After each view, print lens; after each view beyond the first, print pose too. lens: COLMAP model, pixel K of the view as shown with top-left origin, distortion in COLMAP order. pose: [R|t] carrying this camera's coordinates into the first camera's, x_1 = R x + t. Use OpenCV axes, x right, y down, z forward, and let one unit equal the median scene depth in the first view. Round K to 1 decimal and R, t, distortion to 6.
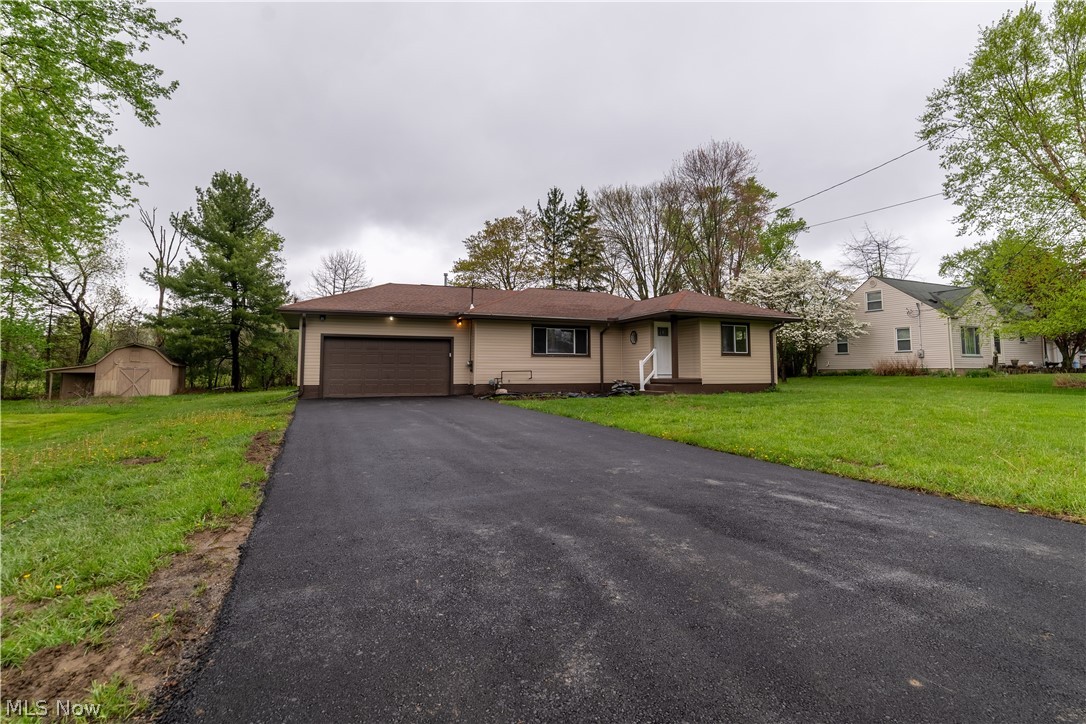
lens RADIAL K [[537.0, 0, 545.3], [0, 537.0, 324.2], [0, 0, 1]] dist [-0.002726, -0.000622]
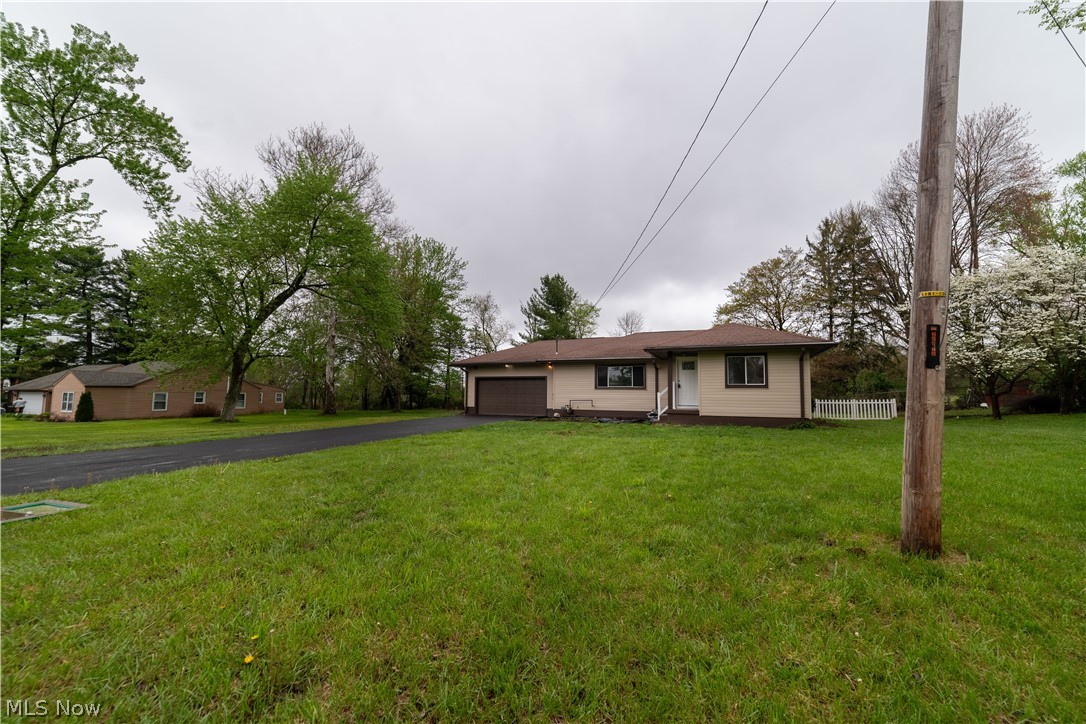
lens RADIAL K [[423.1, 0, 548.5], [0, 423.1, 364.5], [0, 0, 1]] dist [-0.003023, 0.000059]
pose [[0.690131, -0.047229, -0.722141, 0.335460], [0.052772, 0.998496, -0.014870, 0.004769], [0.721757, -0.027846, 0.691586, 0.107639]]
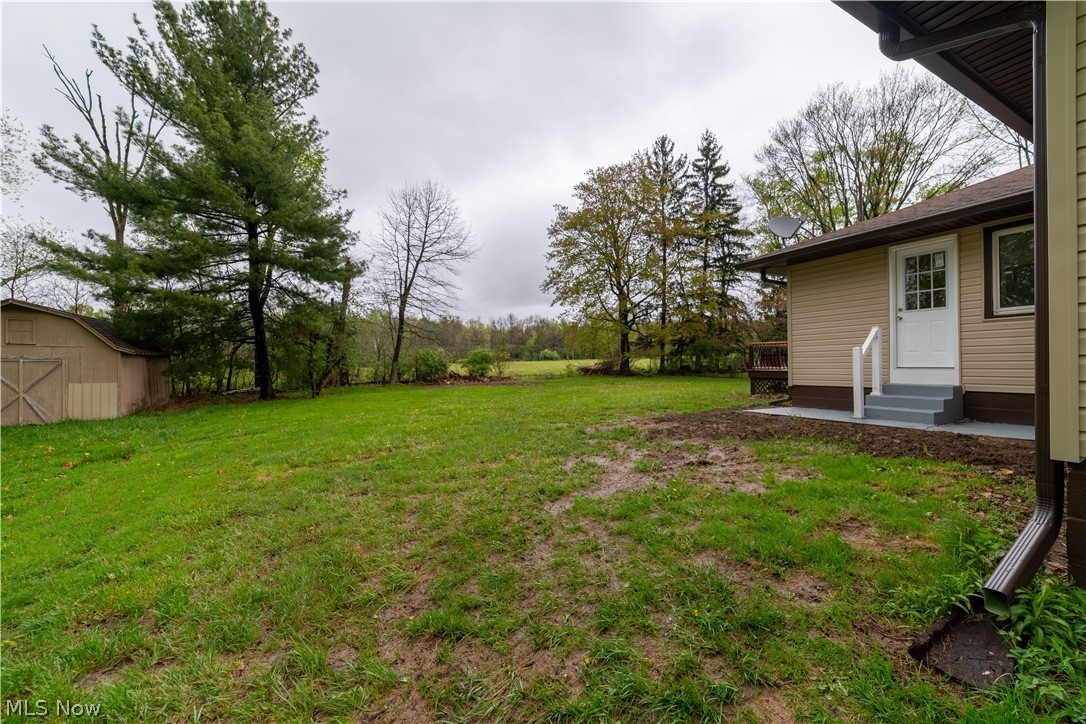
lens RADIAL K [[423.1, 0, 548.5], [0, 423.1, 364.5], [0, 0, 1]] dist [-0.003023, 0.000059]
pose [[0.996150, -0.004268, 0.087557, -0.328368], [-0.003758, 0.995817, 0.091297, 0.047899], [-0.087580, -0.091274, 0.991967, 0.556002]]
